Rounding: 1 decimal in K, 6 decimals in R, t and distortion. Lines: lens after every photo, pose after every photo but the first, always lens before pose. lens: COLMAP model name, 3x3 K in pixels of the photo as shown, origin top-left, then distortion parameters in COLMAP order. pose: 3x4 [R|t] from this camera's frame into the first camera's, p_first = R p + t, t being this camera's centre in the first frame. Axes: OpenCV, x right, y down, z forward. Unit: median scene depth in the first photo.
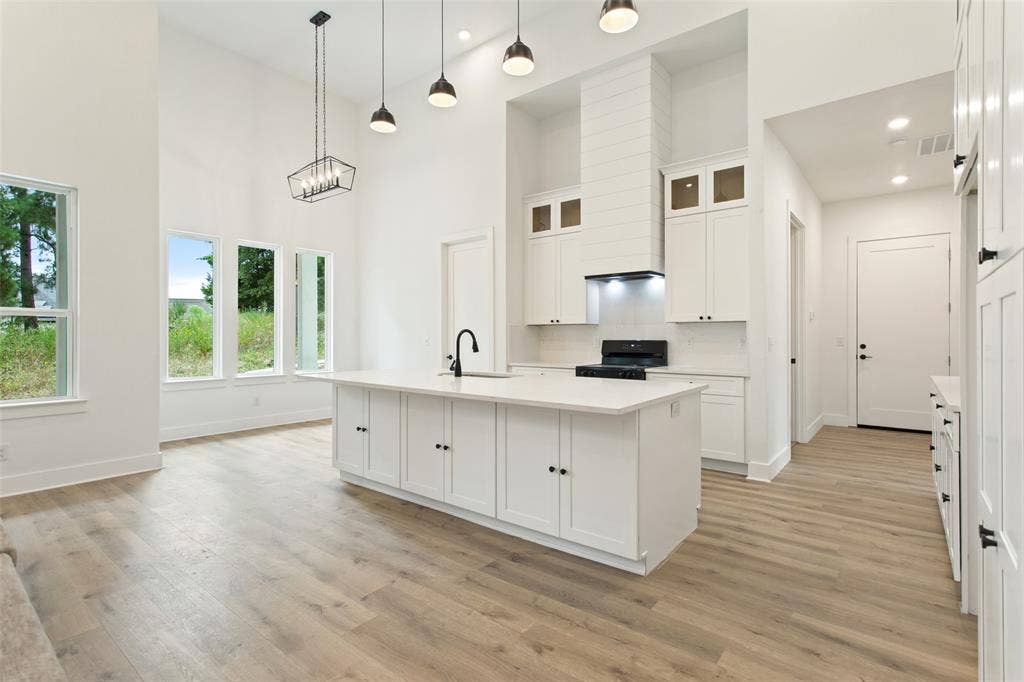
lens RADIAL K [[491.0, 0, 511.8], [0, 491.0, 342.2], [0, 0, 1]] dist [0.002555, 0.001304]
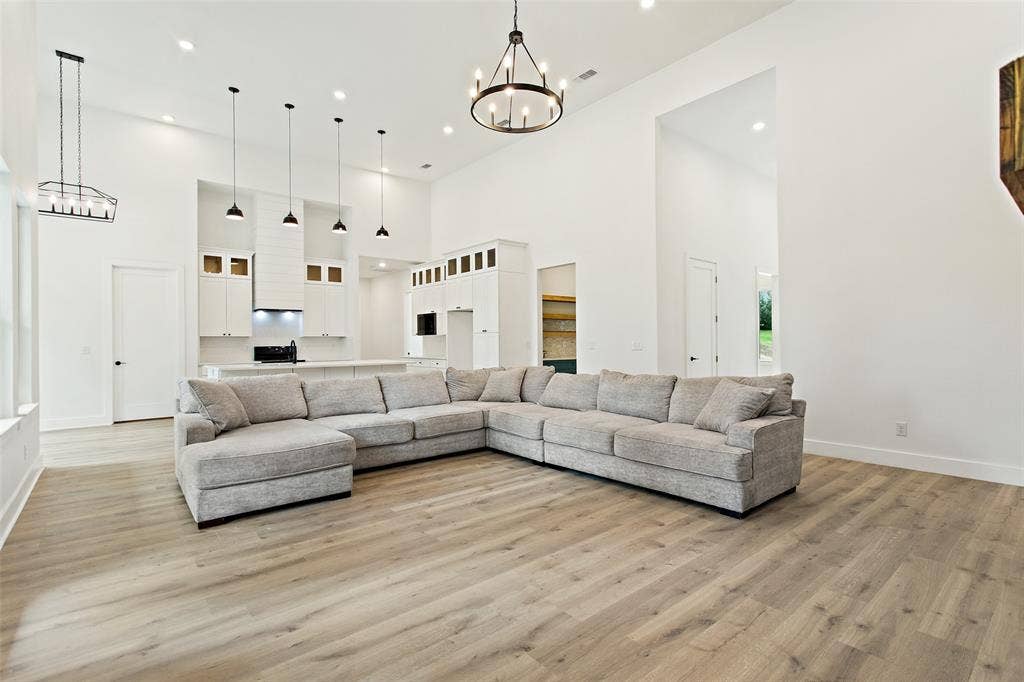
lens RADIAL K [[491.0, 0, 511.8], [0, 491.0, 342.2], [0, 0, 1]] dist [0.002555, 0.001304]
pose [[0.197619, -0.000938, 0.980278, -1.465040], [0.019604, 0.999803, -0.002996, 0.004046], [-0.980083, 0.019810, 0.197598, -0.196285]]
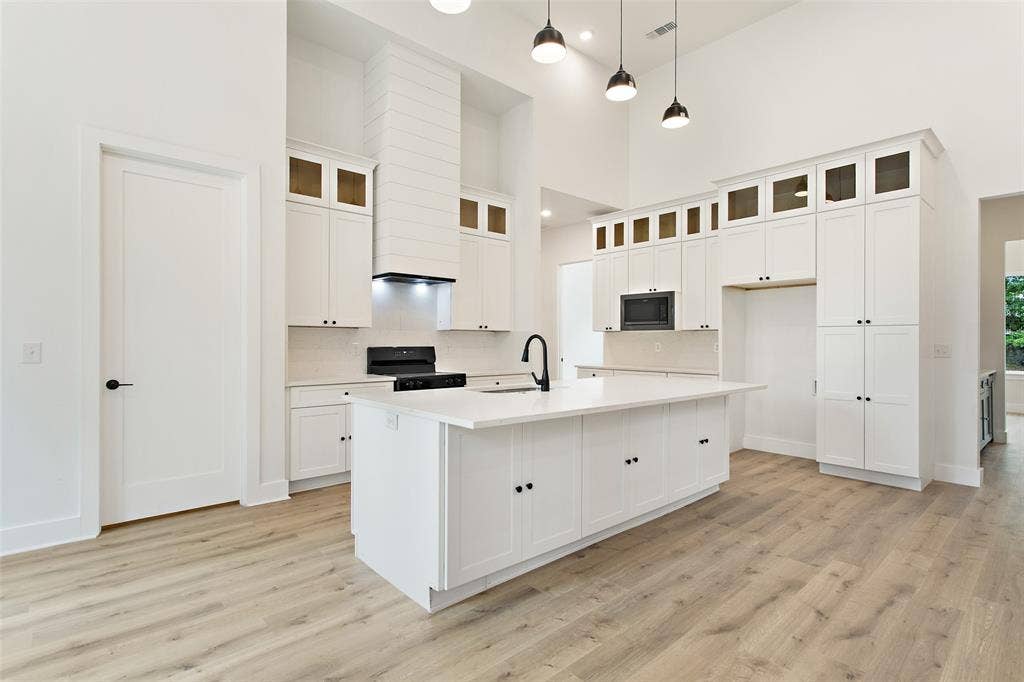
lens RADIAL K [[503.9, 0, 513.7], [0, 503.9, 343.6], [0, 0, 1]] dist [0.002462, 0.000508]
pose [[0.154204, -0.001634, 0.988038, -0.755383], [0.007363, 0.999973, 0.000505, -0.009216], [-0.988012, 0.007197, 0.154212, 0.715343]]
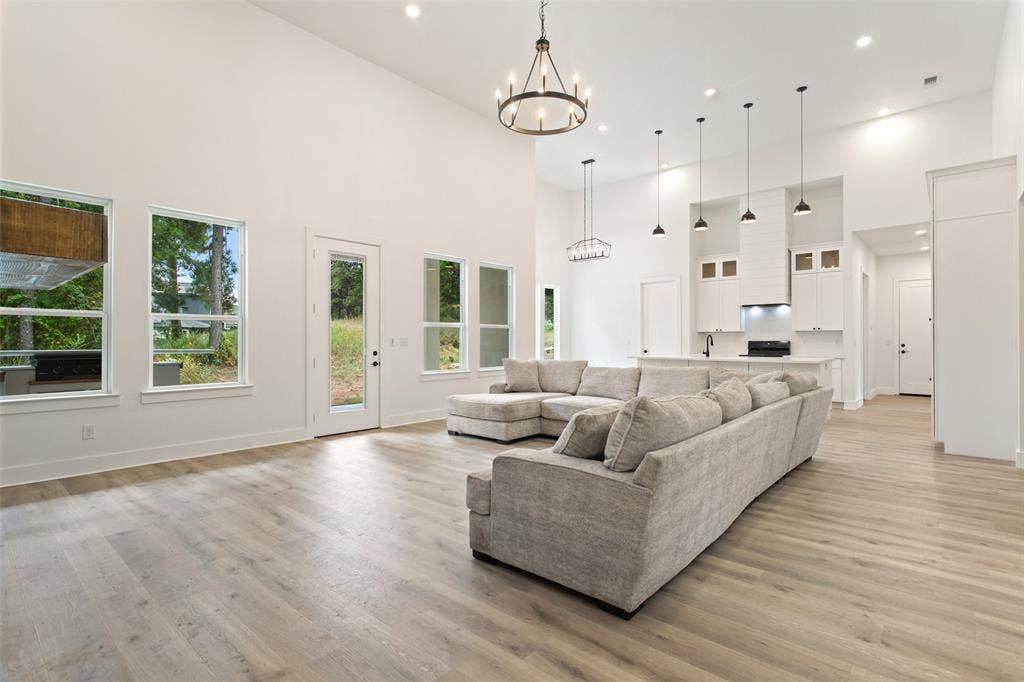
lens RADIAL K [[491.0, 0, 511.8], [0, 491.0, 342.2], [0, 0, 1]] dist [0.002555, 0.001304]
pose [[0.998777, 0.002591, -0.049365, -0.661654], [-0.002998, 0.999962, -0.008159, 0.020057], [0.049342, 0.008297, 0.998747, -0.915146]]
